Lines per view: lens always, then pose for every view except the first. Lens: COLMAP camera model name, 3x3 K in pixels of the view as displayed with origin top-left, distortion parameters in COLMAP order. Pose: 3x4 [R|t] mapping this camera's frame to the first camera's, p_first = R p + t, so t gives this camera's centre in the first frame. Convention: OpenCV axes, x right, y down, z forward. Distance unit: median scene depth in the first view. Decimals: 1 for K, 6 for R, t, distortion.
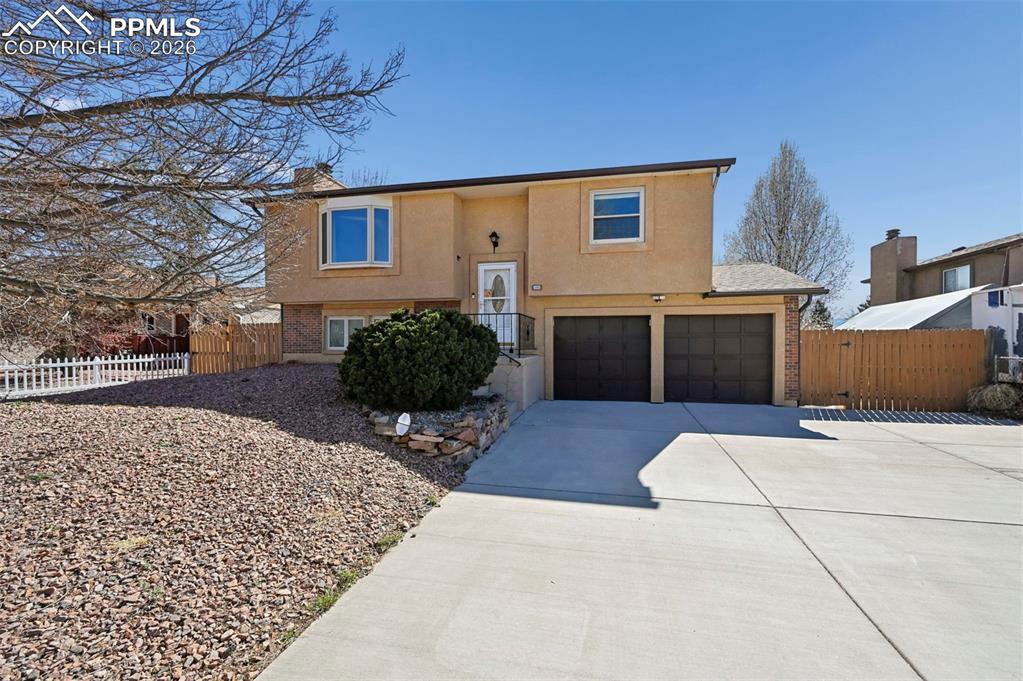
lens RADIAL K [[409.9, 0, 509.4], [0, 409.9, 344.0], [0, 0, 1]] dist [0.004020, -0.000829]
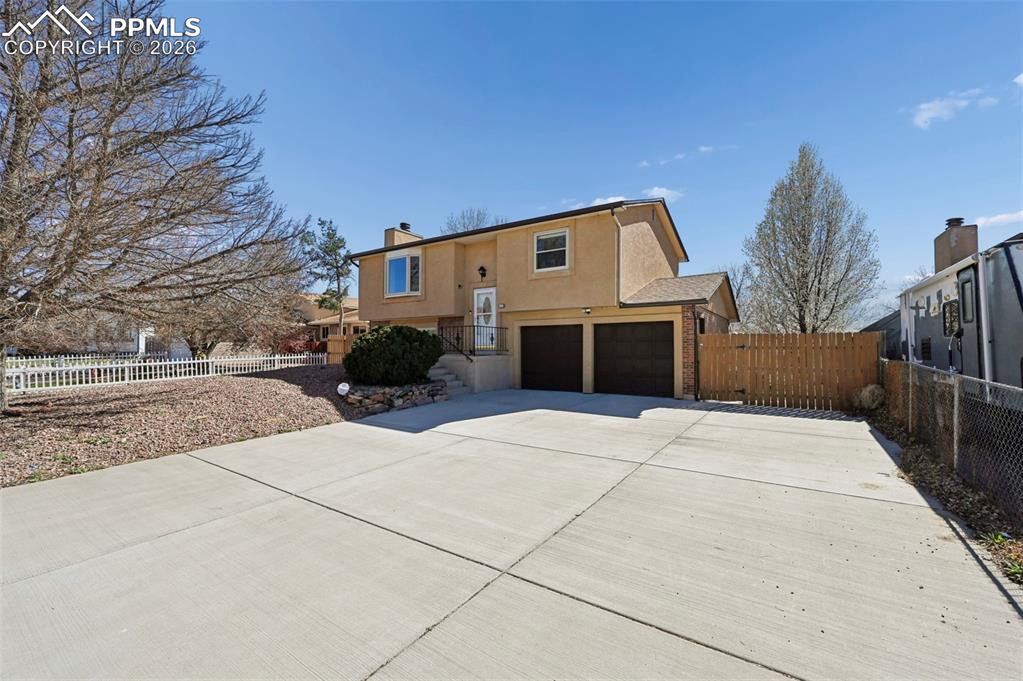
lens RADIAL K [[409.9, 0, 530.7], [0, 409.9, 334.8], [0, 0, 1]] dist [0.004020, -0.000829]
pose [[0.935125, -0.012565, -0.354095, 0.648220], [0.000616, 0.999427, -0.033836, 0.005773], [0.354318, 0.031423, 0.934597, -0.250838]]
